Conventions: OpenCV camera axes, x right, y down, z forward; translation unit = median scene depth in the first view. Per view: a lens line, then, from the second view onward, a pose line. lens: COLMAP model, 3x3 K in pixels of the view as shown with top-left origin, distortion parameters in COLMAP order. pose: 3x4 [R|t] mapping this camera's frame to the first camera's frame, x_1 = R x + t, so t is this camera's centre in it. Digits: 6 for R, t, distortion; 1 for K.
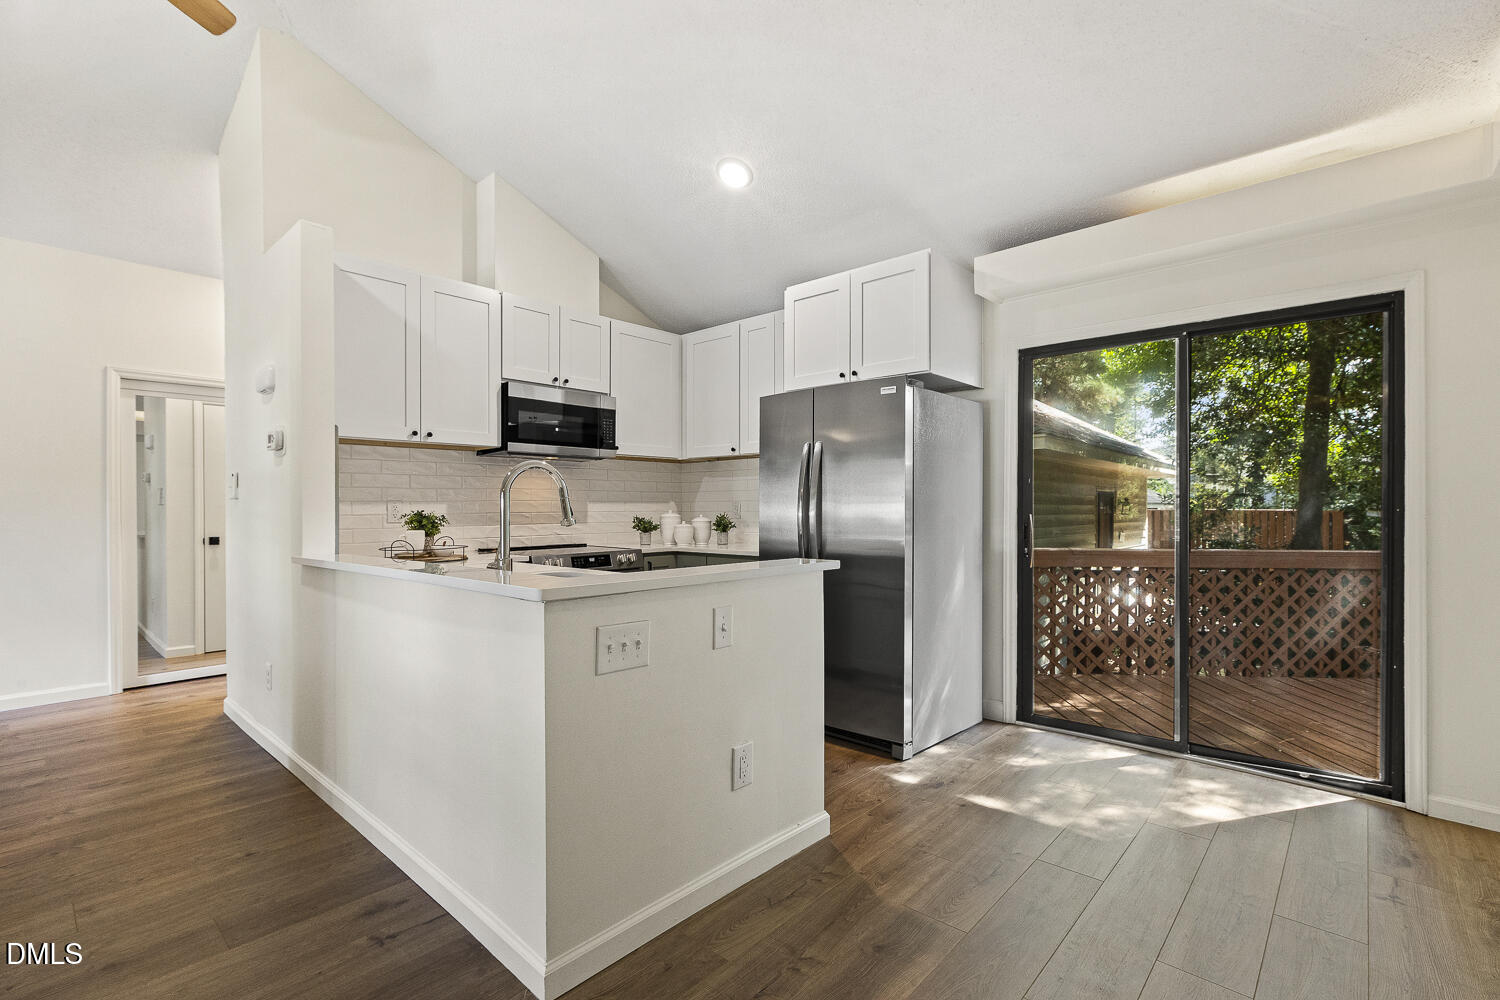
lens RADIAL K [[684.4, 0, 752.1], [0, 684.4, 510.7], [0, 0, 1]] dist [0.000500, 0.000332]
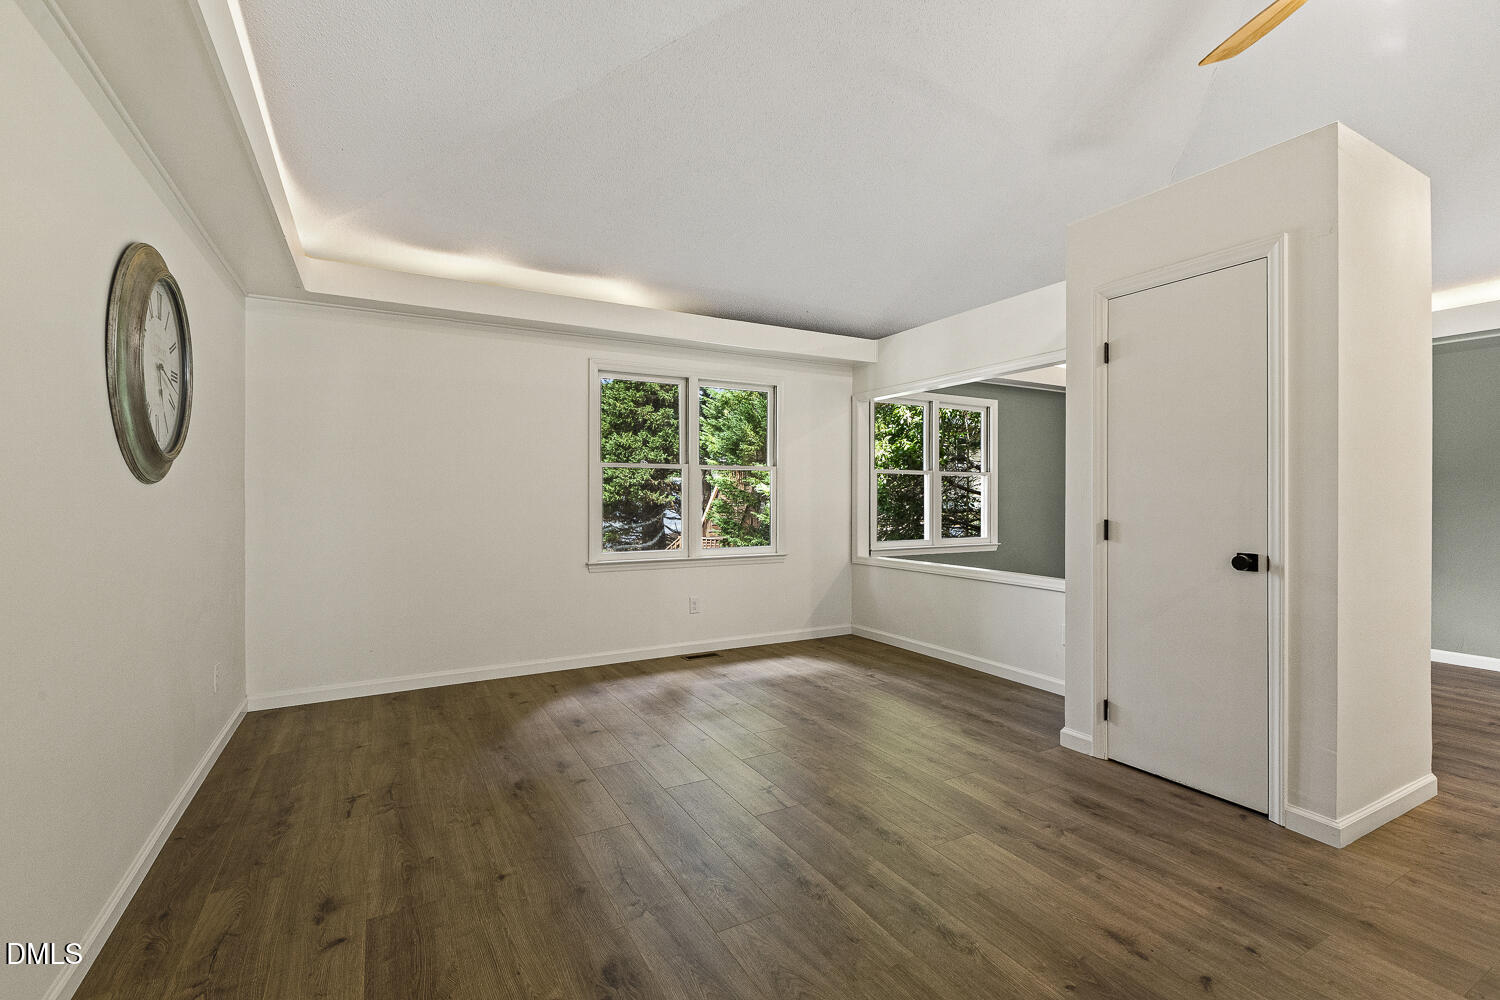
lens RADIAL K [[673.9, 0, 755.1], [0, 673.9, 495.6], [0, 0, 1]] dist [0.000228, 0.000061]
pose [[-0.316874, 0.005341, -0.948452, 0.147085], [-0.005457, 0.999957, 0.007454, -0.003988], [0.948452, 0.007538, -0.316832, 0.167722]]
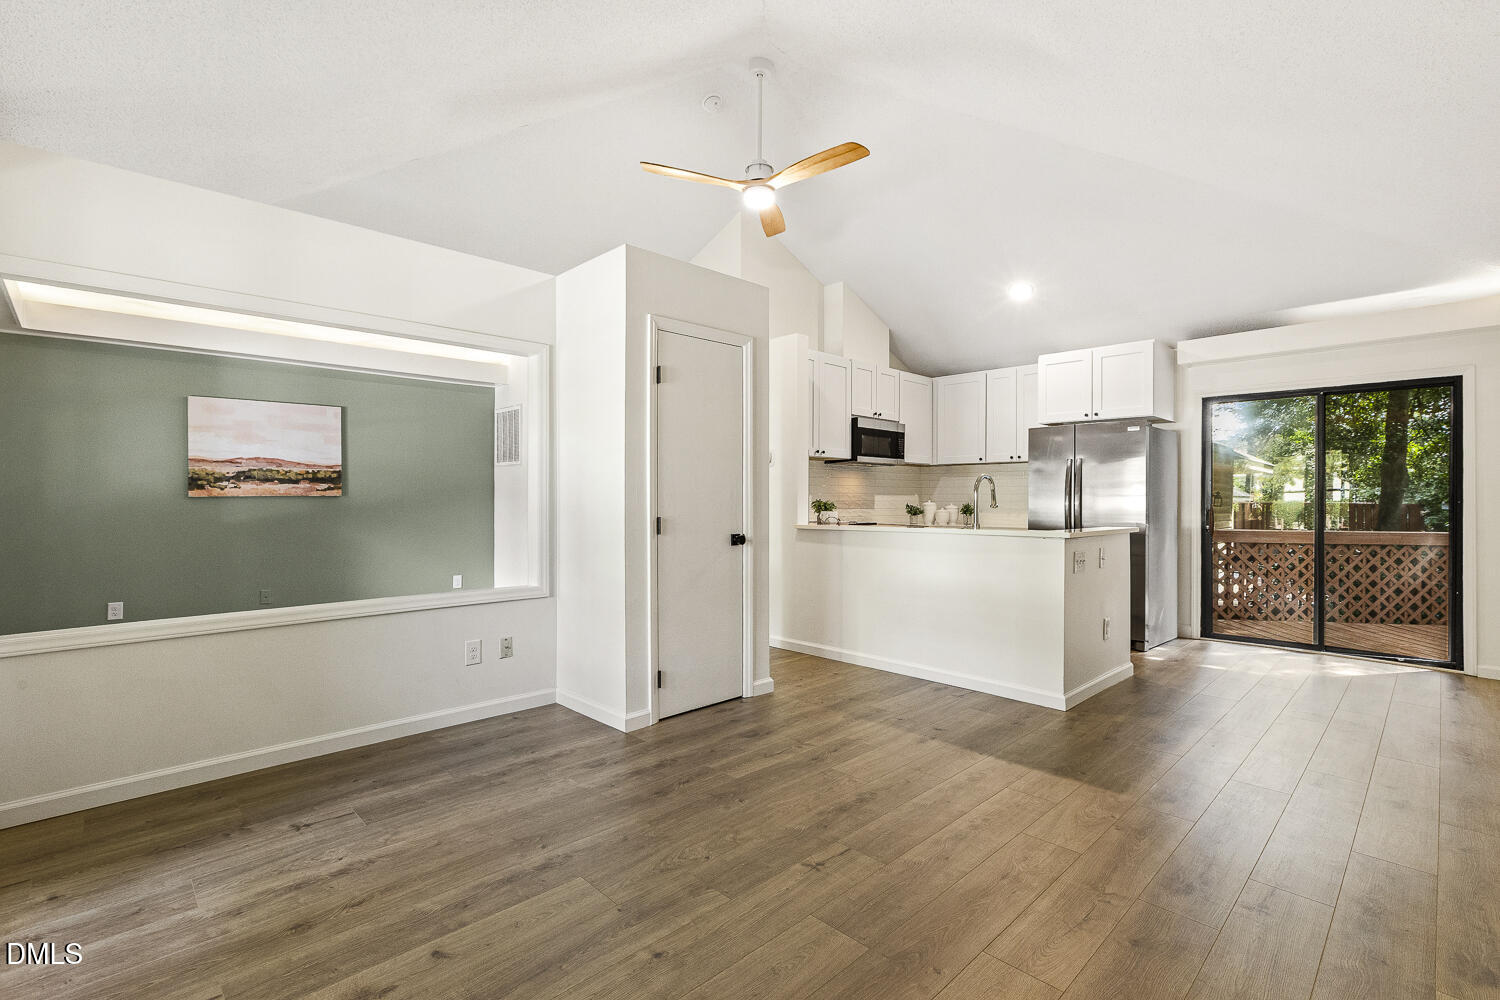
lens RADIAL K [[673.9, 0, 755.1], [0, 673.9, 495.6], [0, 0, 1]] dist [0.000228, 0.000061]
pose [[0.997915, 0.005358, -0.064317, -0.448891], [-0.005847, 0.999955, -0.007420, 0.003057], [0.064274, 0.007780, 0.997902, -0.505939]]
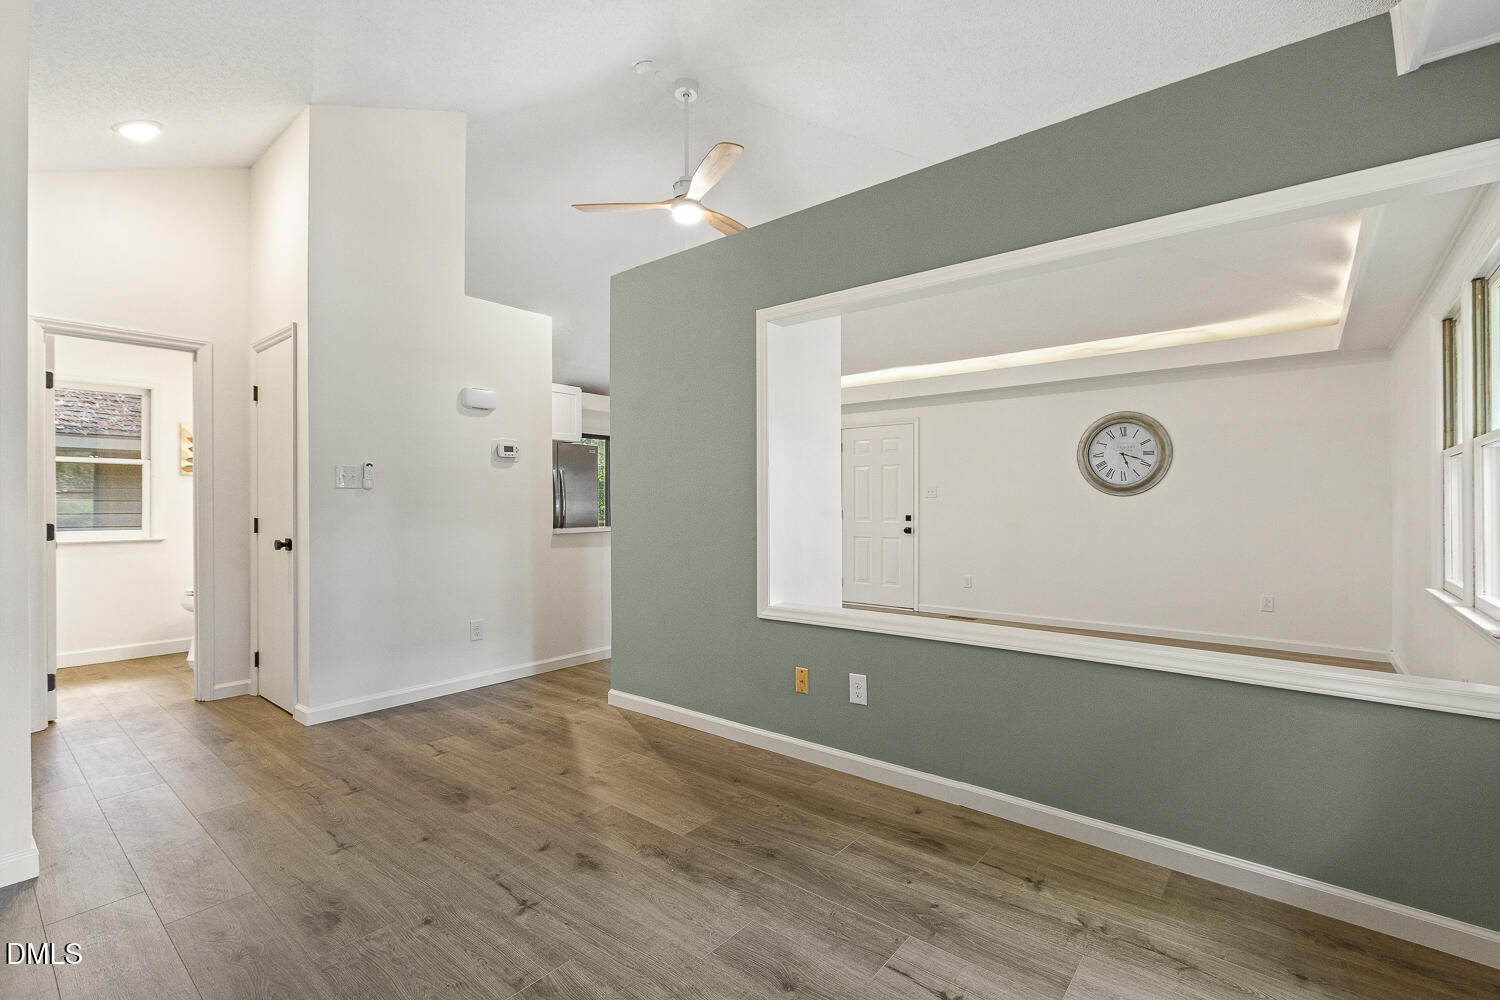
lens RADIAL K [[665.2, 0, 757.2], [0, 665.2, 507.2], [0, 0, 1]] dist [-0.001230, -0.000061]
pose [[-0.052533, 0.000182, 0.998619, -1.554032], [0.007717, 0.999970, 0.000224, 0.010982], [-0.998589, 0.007718, -0.052532, 0.423461]]
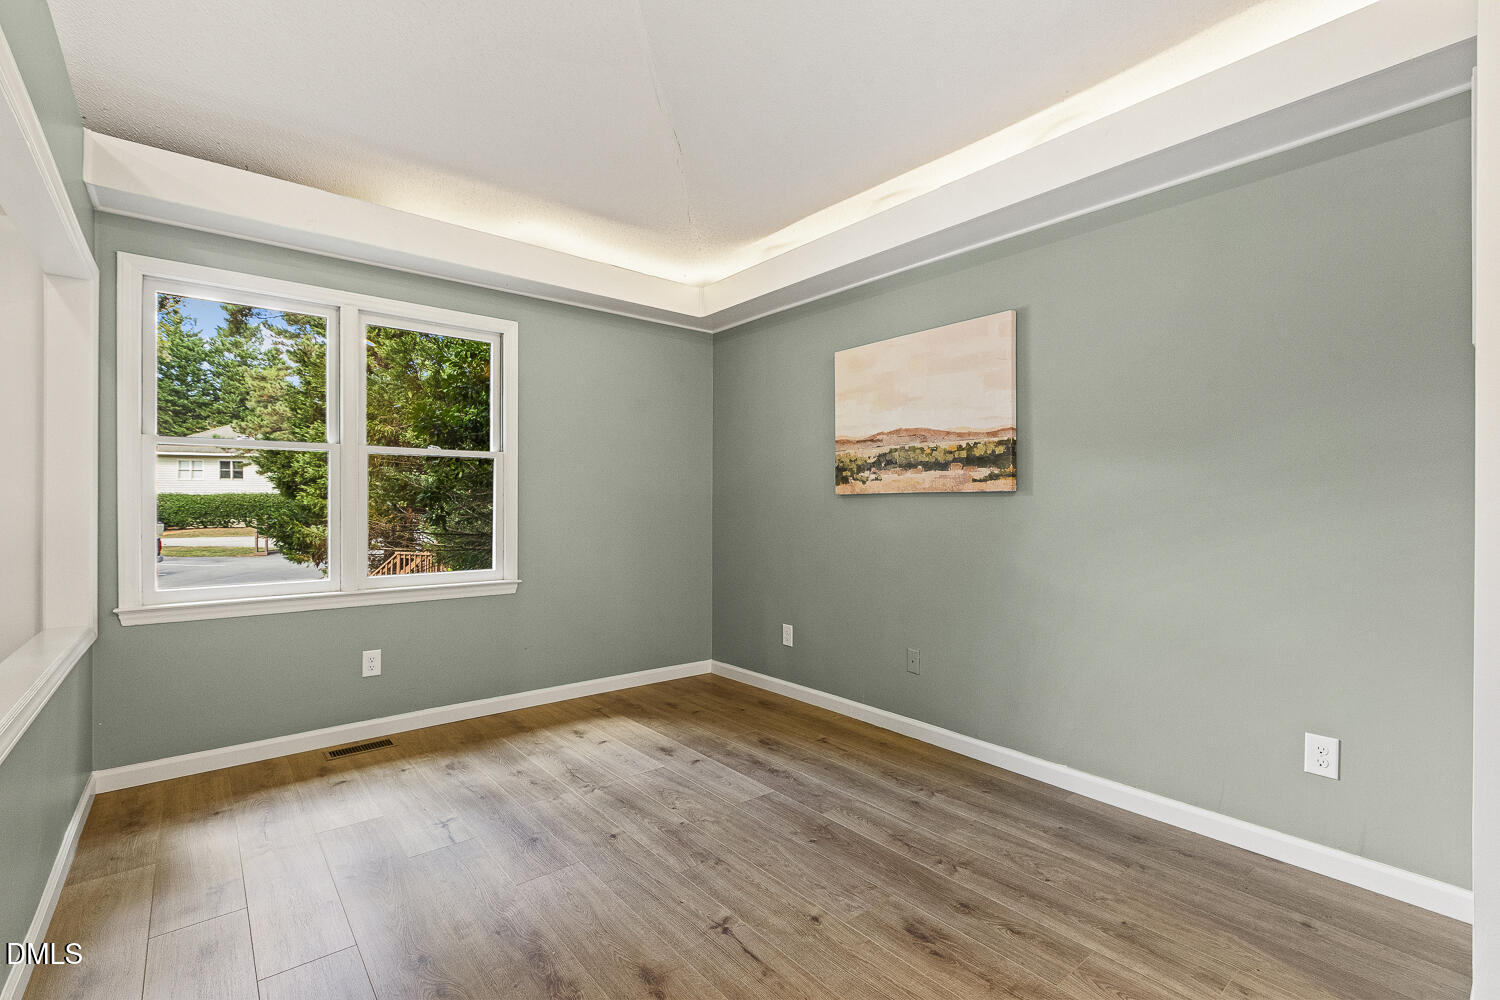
lens RADIAL K [[673.9, 0, 755.1], [0, 673.9, 495.6], [0, 0, 1]] dist [0.000228, 0.000061]
pose [[-0.137645, 0.000252, -0.990482, -0.677000], [-0.002209, 0.999997, 0.000562, 0.003289], [0.990479, 0.002265, -0.137644, 0.636480]]
